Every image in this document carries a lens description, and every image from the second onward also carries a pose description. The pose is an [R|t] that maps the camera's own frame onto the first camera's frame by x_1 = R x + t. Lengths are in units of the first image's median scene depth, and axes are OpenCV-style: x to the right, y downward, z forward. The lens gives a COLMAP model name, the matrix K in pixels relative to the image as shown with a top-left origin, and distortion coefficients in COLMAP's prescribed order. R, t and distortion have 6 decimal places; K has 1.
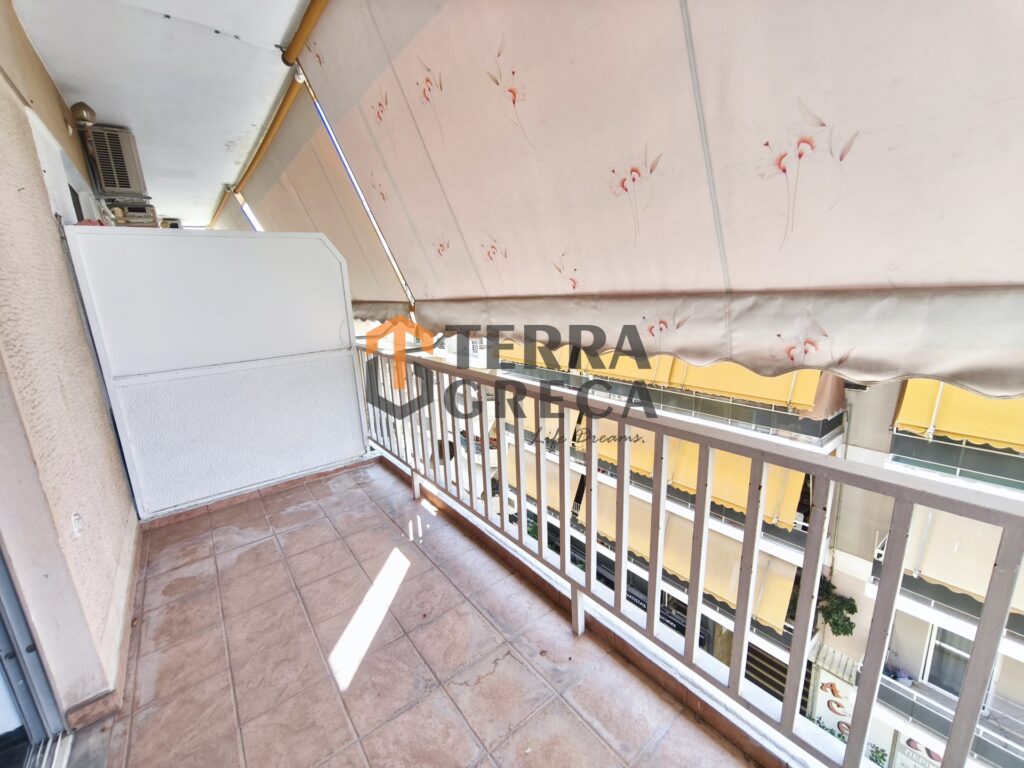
lens RADIAL K [[426.6, 0, 507.8], [0, 426.6, 383.7], [0, 0, 1]] dist [0.000513, -0.001980]
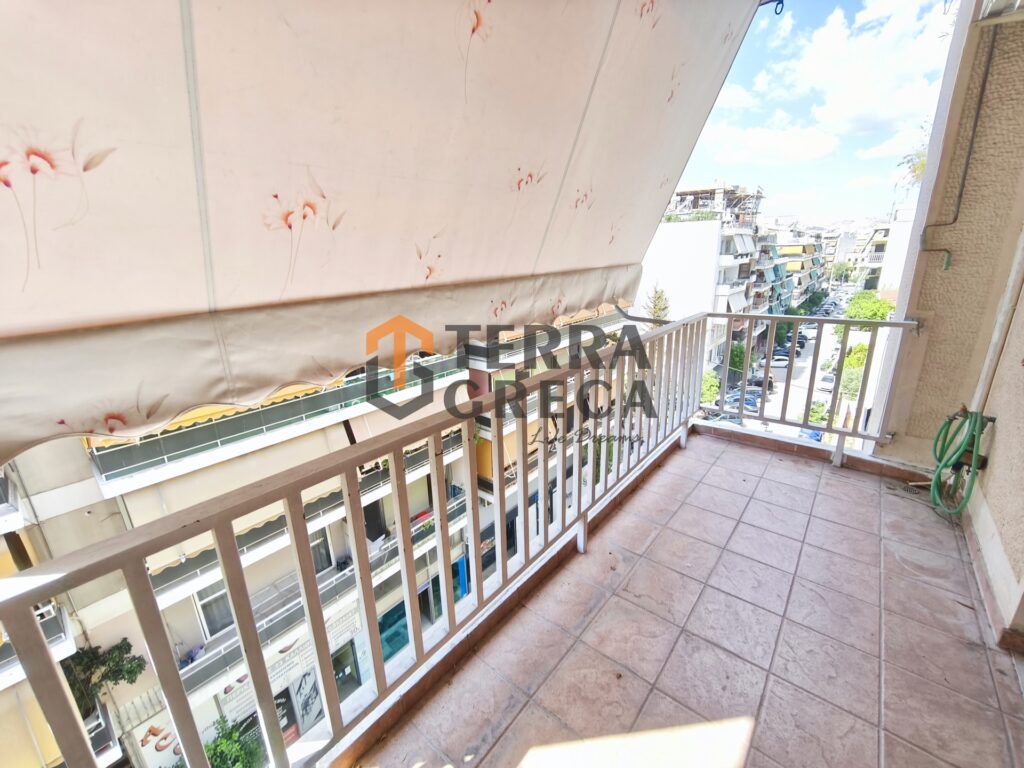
lens RADIAL K [[426.6, 0, 508.7], [0, 426.6, 382.8], [0, 0, 1]] dist [0.000513, -0.001980]
pose [[-0.220081, -0.224324, 0.949338, -0.181603], [0.267704, 0.921946, 0.279911, -0.057376], [-0.938029, 0.315744, -0.142850, 0.262033]]
